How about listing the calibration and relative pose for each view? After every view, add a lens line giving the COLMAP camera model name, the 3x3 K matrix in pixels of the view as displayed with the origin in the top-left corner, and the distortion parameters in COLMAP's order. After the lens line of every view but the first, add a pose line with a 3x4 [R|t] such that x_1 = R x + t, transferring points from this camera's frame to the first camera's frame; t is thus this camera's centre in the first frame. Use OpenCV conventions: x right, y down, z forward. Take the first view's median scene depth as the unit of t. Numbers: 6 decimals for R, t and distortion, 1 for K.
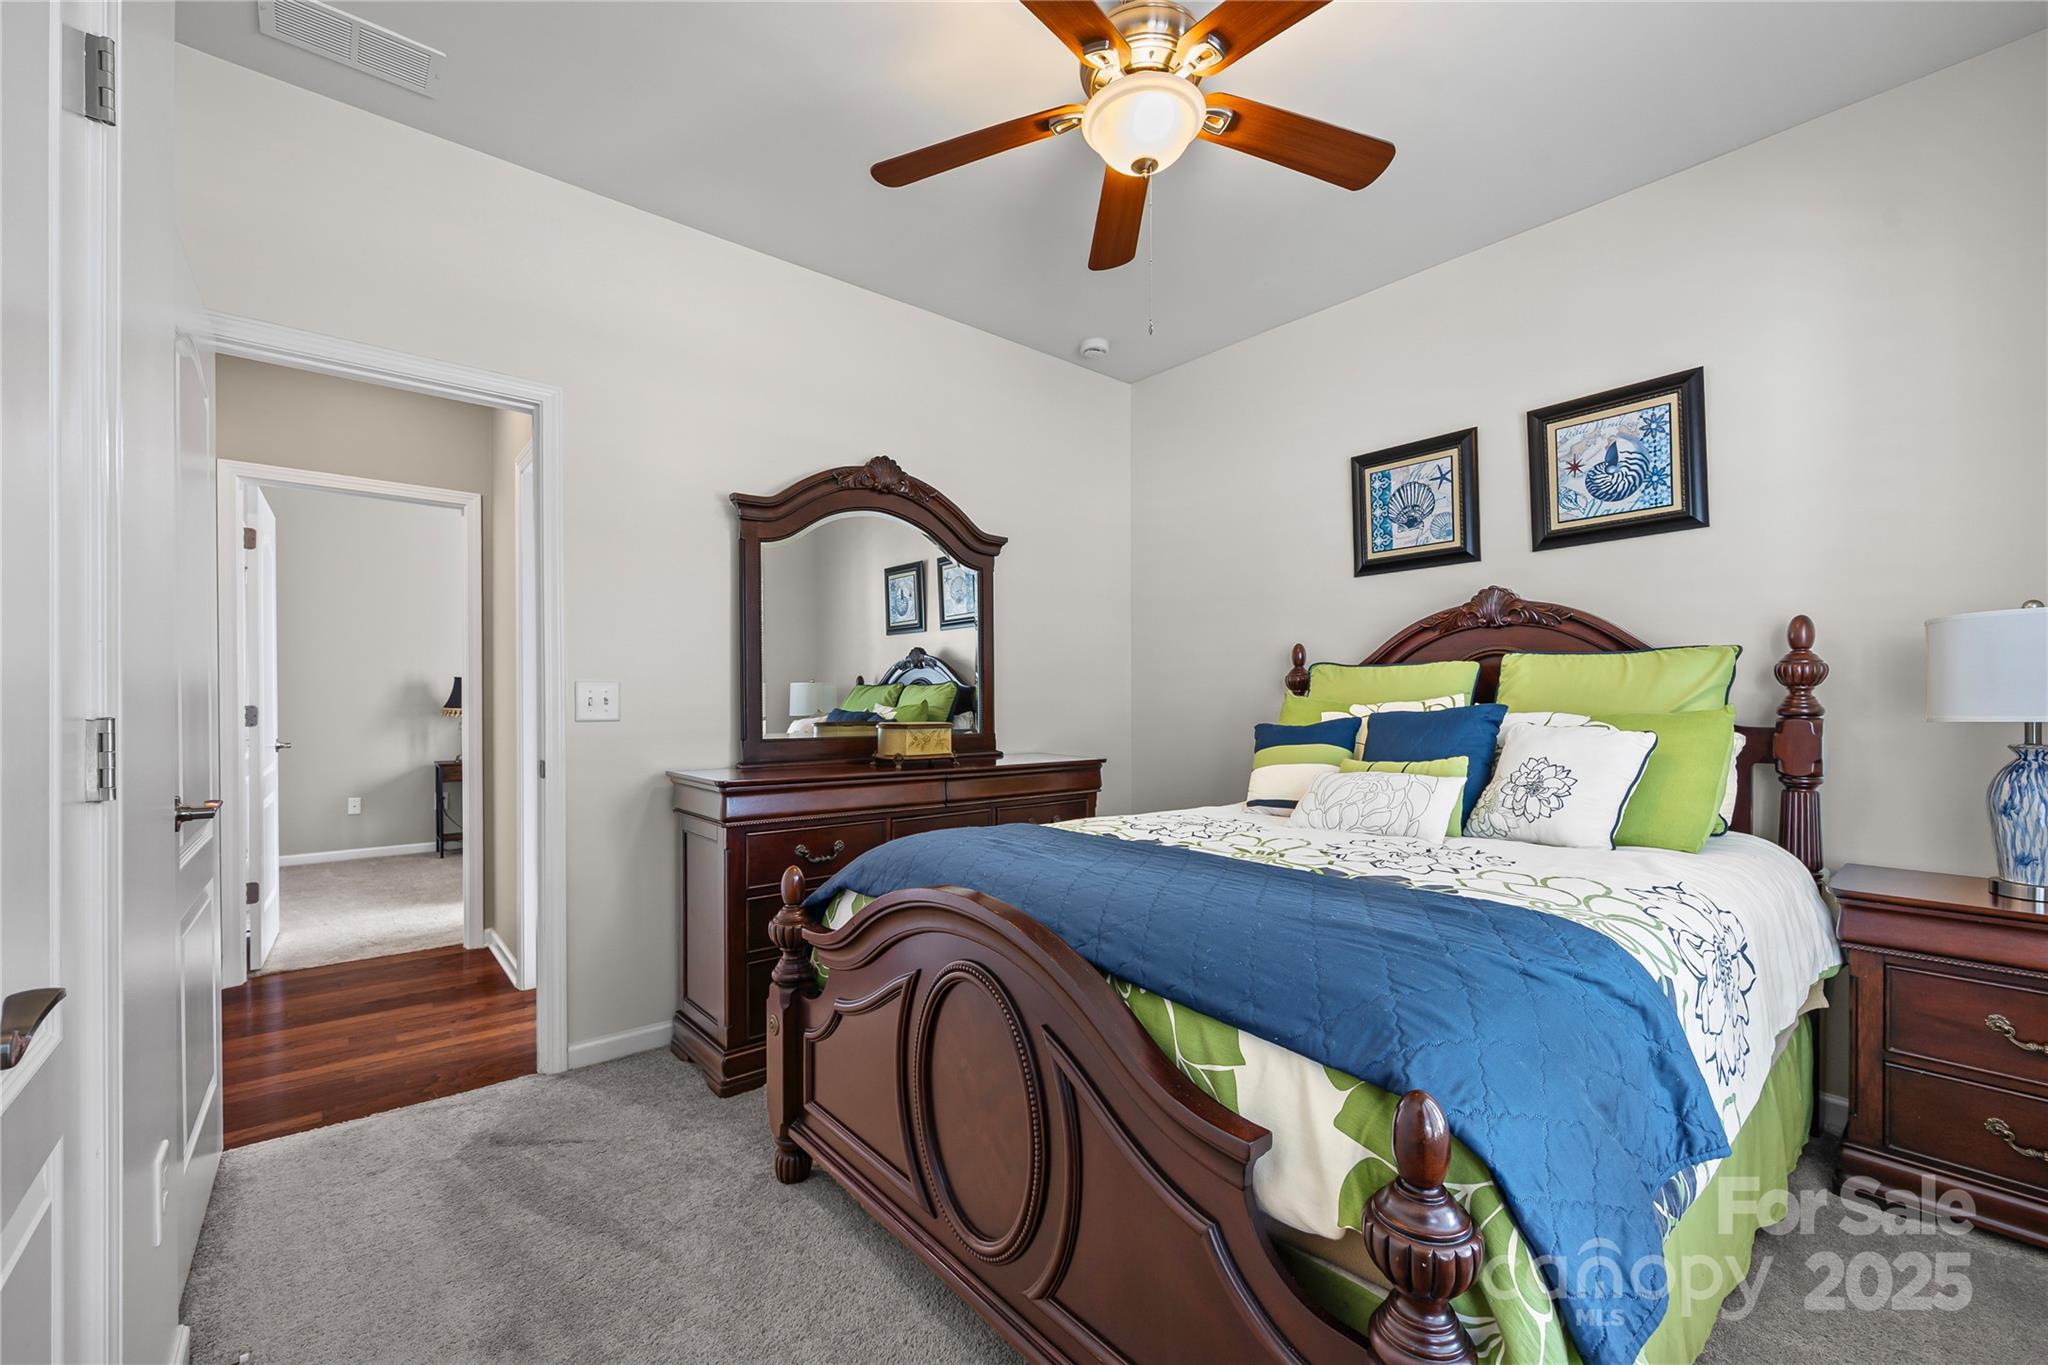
lens RADIAL K [[834.2, 0, 1027.4], [0, 834.2, 696.7], [0, 0, 1]] dist [-0.003358, 0.000642]
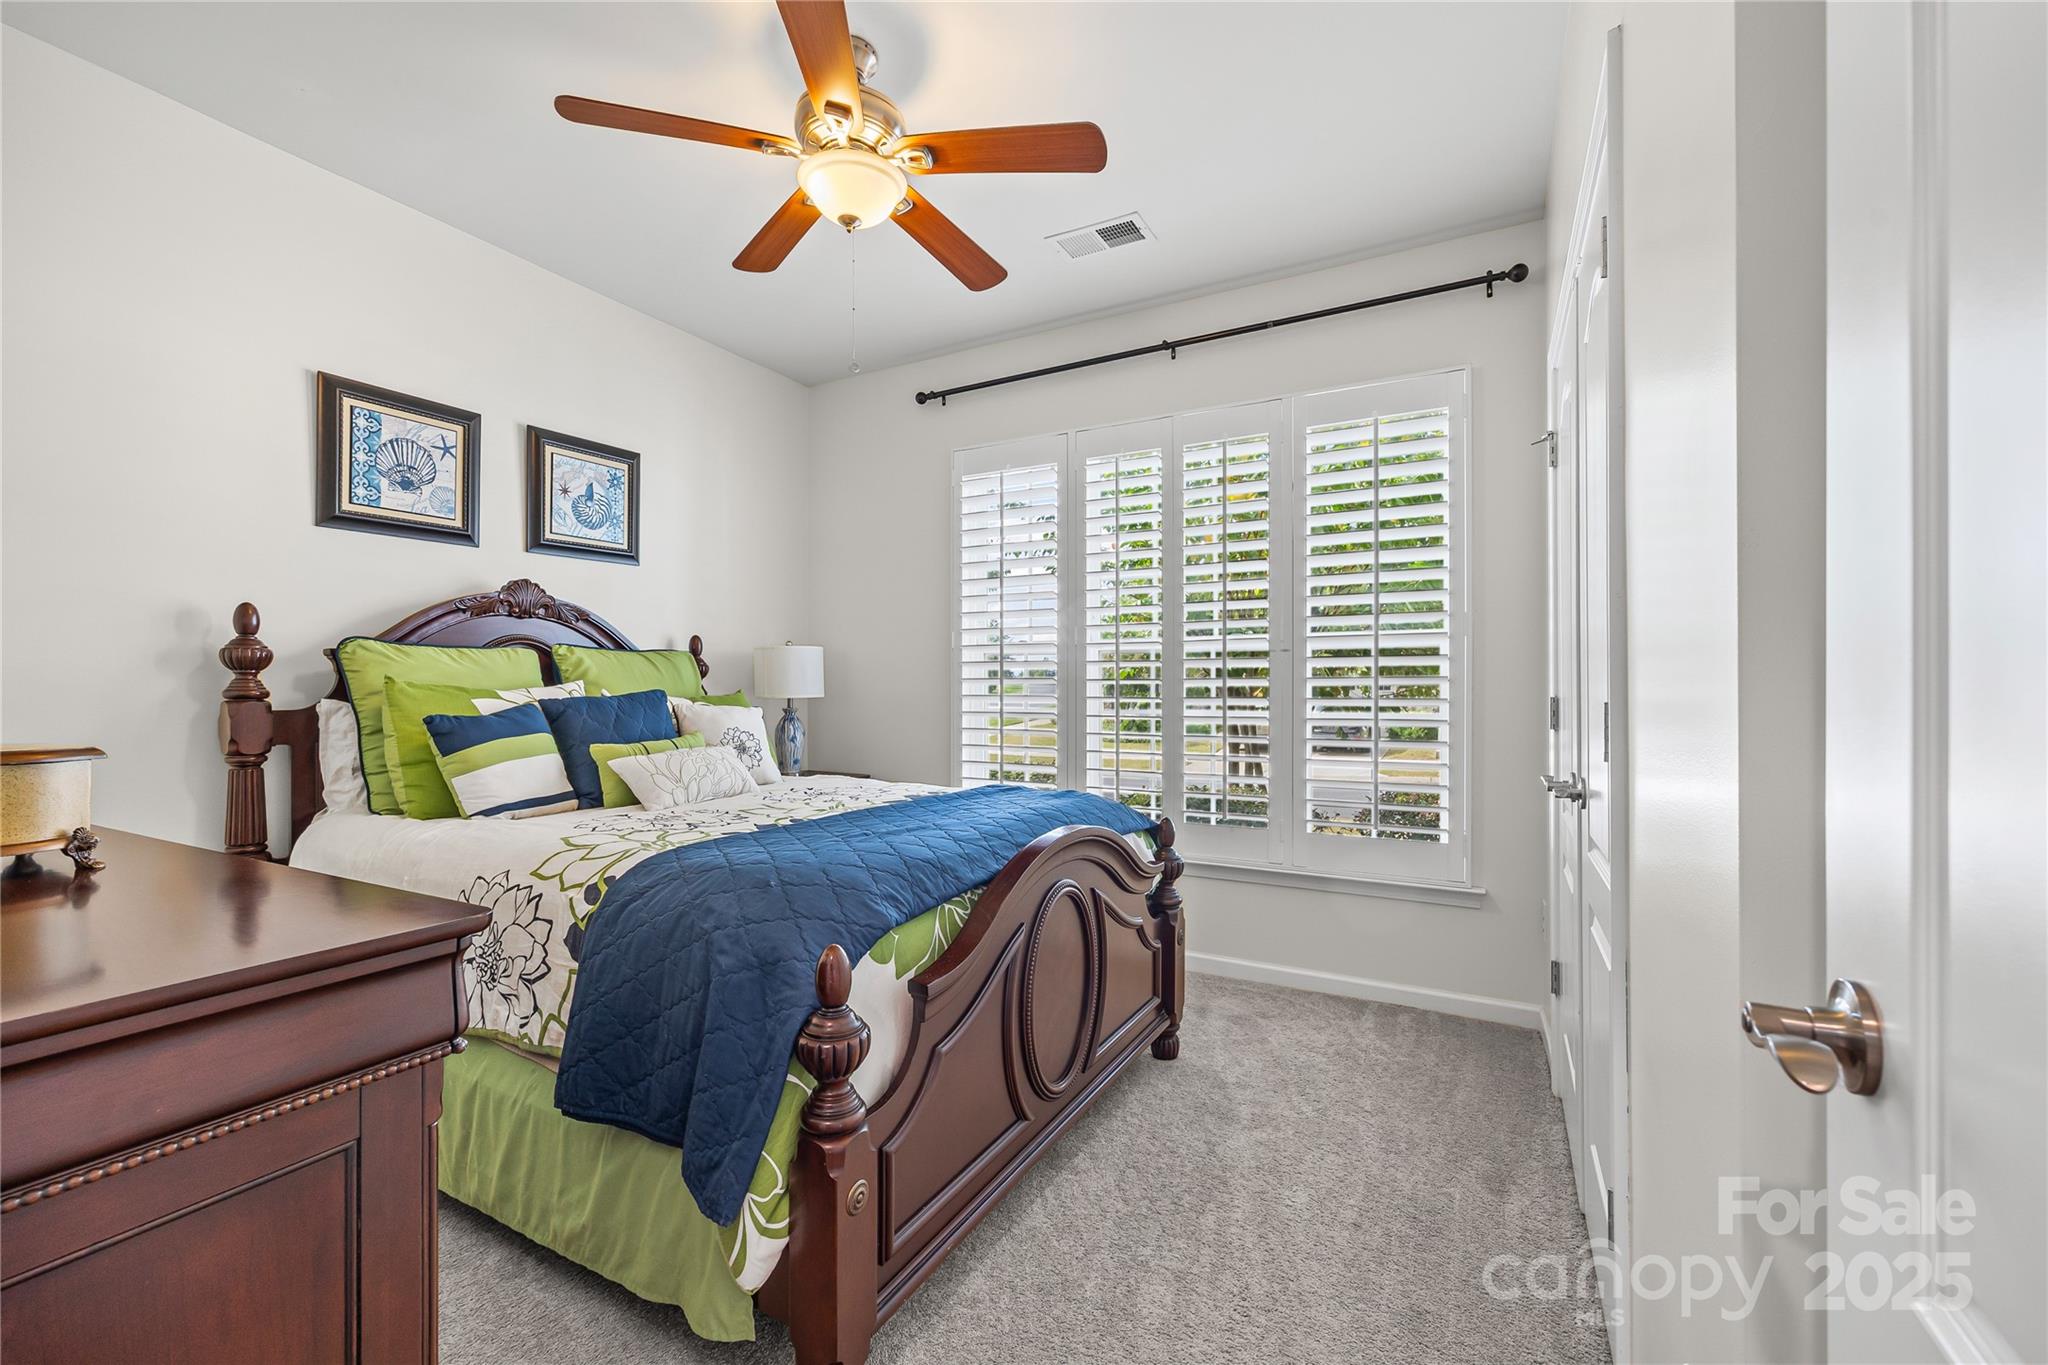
lens RADIAL K [[834.2, 0, 1026.6], [0, 834.2, 683.3], [0, 0, 1]] dist [-0.003358, 0.000642]
pose [[-0.352611, 0.004764, 0.935758, -0.623608], [-0.010514, 0.999904, -0.009052, 0.004660], [-0.935711, -0.013030, -0.352527, 0.713884]]
